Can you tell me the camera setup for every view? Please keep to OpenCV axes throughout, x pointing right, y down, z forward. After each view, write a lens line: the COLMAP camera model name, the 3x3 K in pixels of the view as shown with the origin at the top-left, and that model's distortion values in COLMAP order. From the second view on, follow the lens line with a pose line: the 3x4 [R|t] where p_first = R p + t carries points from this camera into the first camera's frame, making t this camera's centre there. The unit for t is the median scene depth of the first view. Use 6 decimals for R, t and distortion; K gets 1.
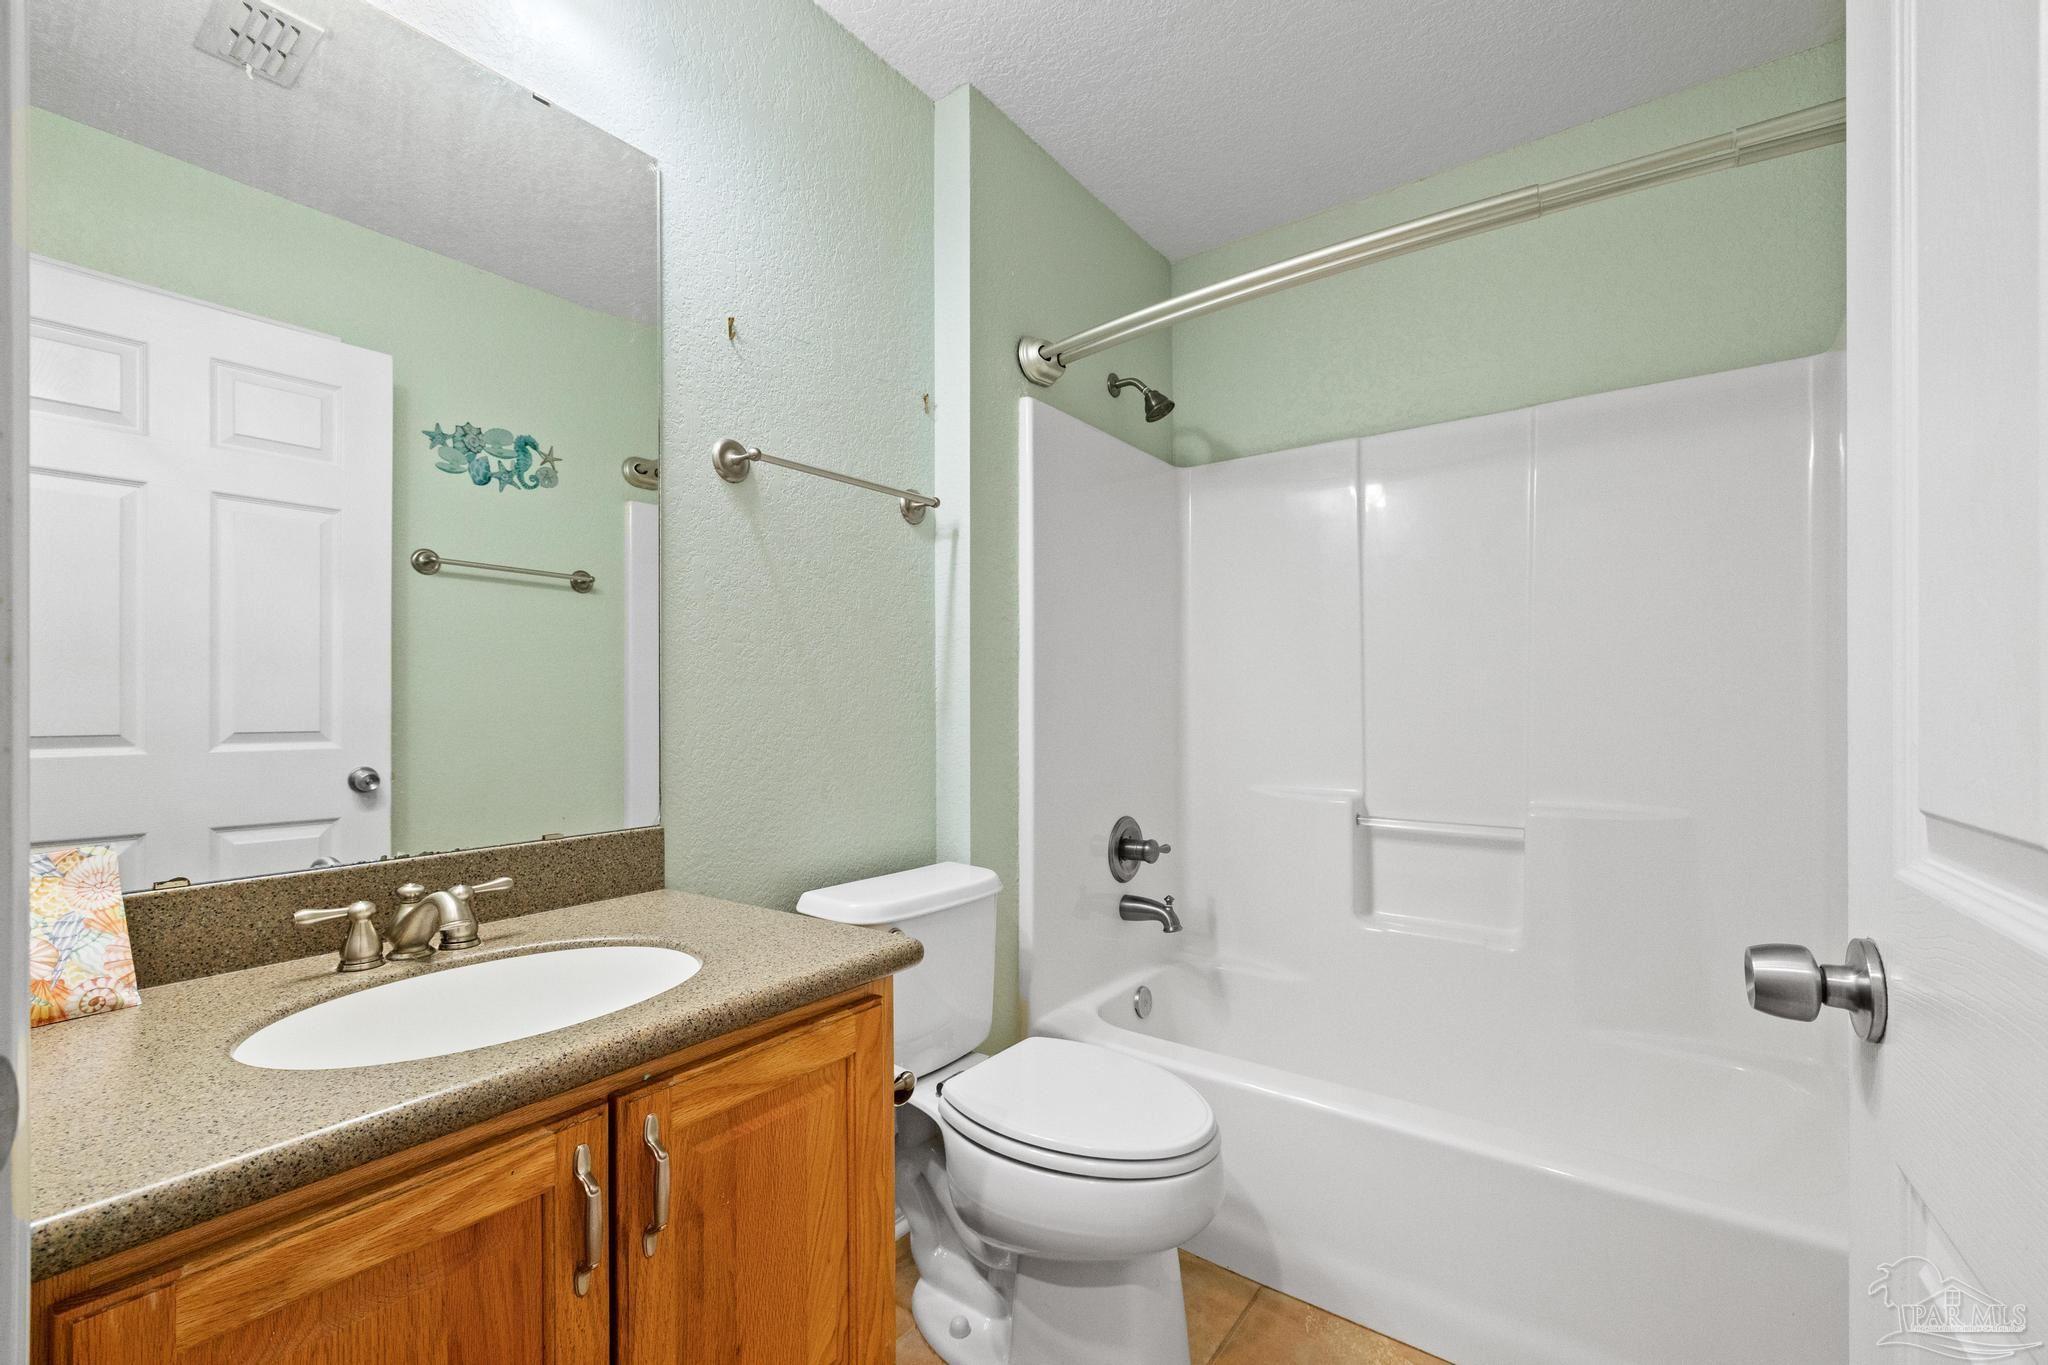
lens RADIAL K [[877.1, 0, 1021.2], [0, 877.1, 709.3], [0, 0, 1]] dist [0.001740, 0.000668]
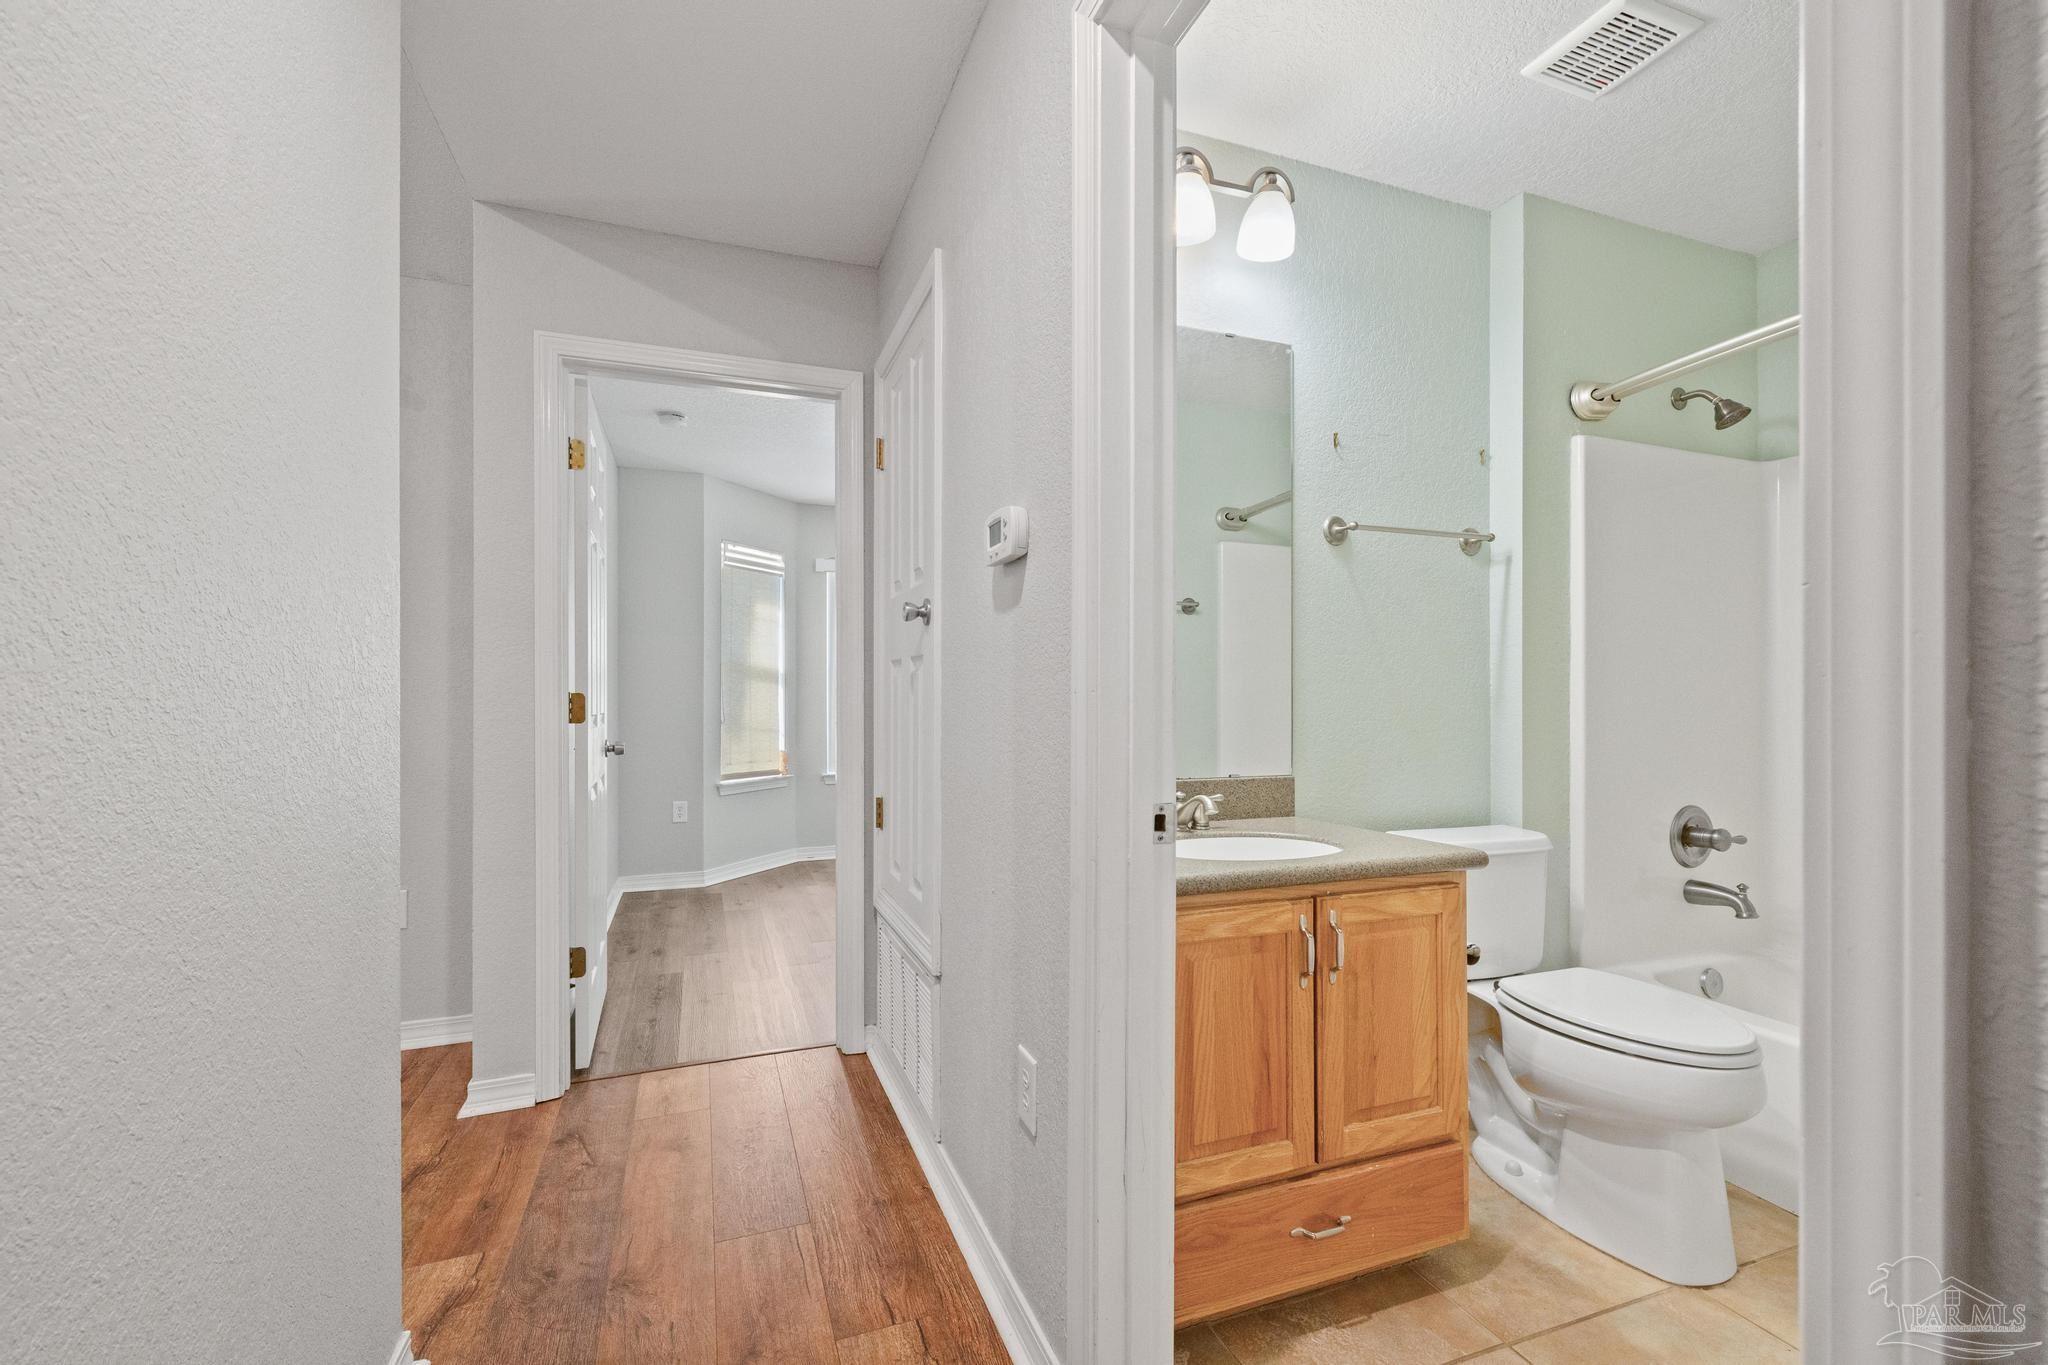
lens RADIAL K [[871.6, 0, 1021.6], [0, 871.6, 692.8], [0, 0, 1]] dist [0.002035, 0.000272]
pose [[0.838751, 0.001311, -0.544513, 0.019750], [-0.008344, 0.999911, -0.010444, 0.005762], [0.544451, 0.013303, 0.838687, -0.434310]]
